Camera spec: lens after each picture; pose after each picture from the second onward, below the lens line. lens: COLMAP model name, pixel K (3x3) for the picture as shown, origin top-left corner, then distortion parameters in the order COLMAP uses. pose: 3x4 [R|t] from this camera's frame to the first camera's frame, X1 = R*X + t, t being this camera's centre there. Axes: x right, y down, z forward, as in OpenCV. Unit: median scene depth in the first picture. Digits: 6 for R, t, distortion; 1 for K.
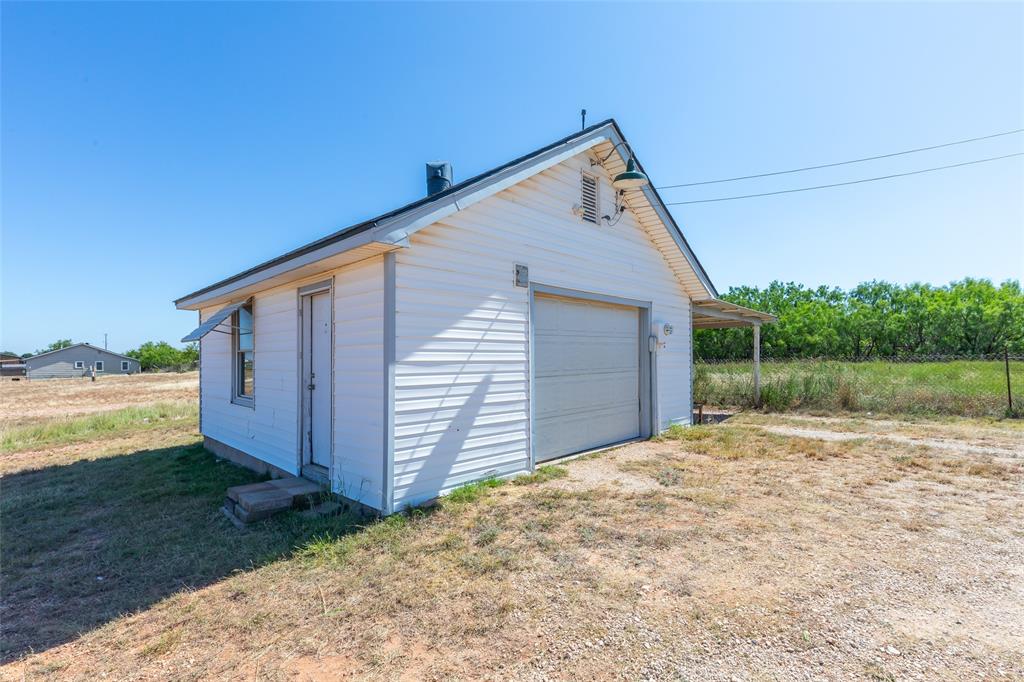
lens RADIAL K [[475.2, 0, 511.0], [0, 475.2, 350.7], [0, 0, 1]] dist [0.006049, -0.000206]
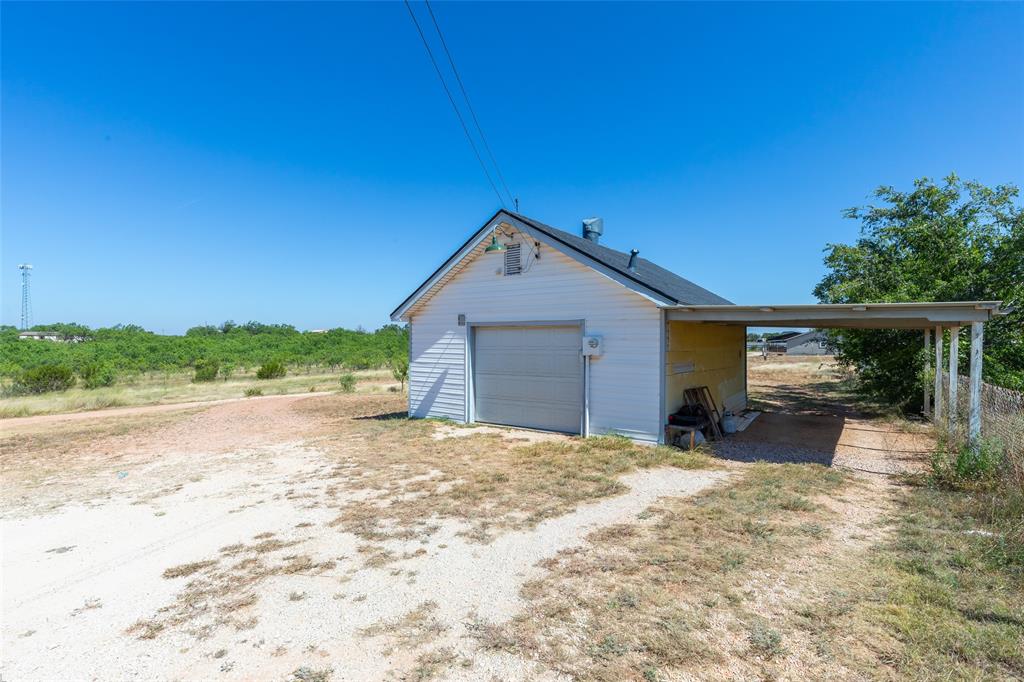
lens RADIAL K [[475.2, 0, 512.5], [0, 475.2, 337.6], [0, 0, 1]] dist [0.006049, -0.000206]
pose [[0.172489, 0.003910, -0.985004, 2.096391], [0.013300, 0.999892, 0.006298, -0.102020], [0.984922, -0.014187, 0.172418, 0.929966]]
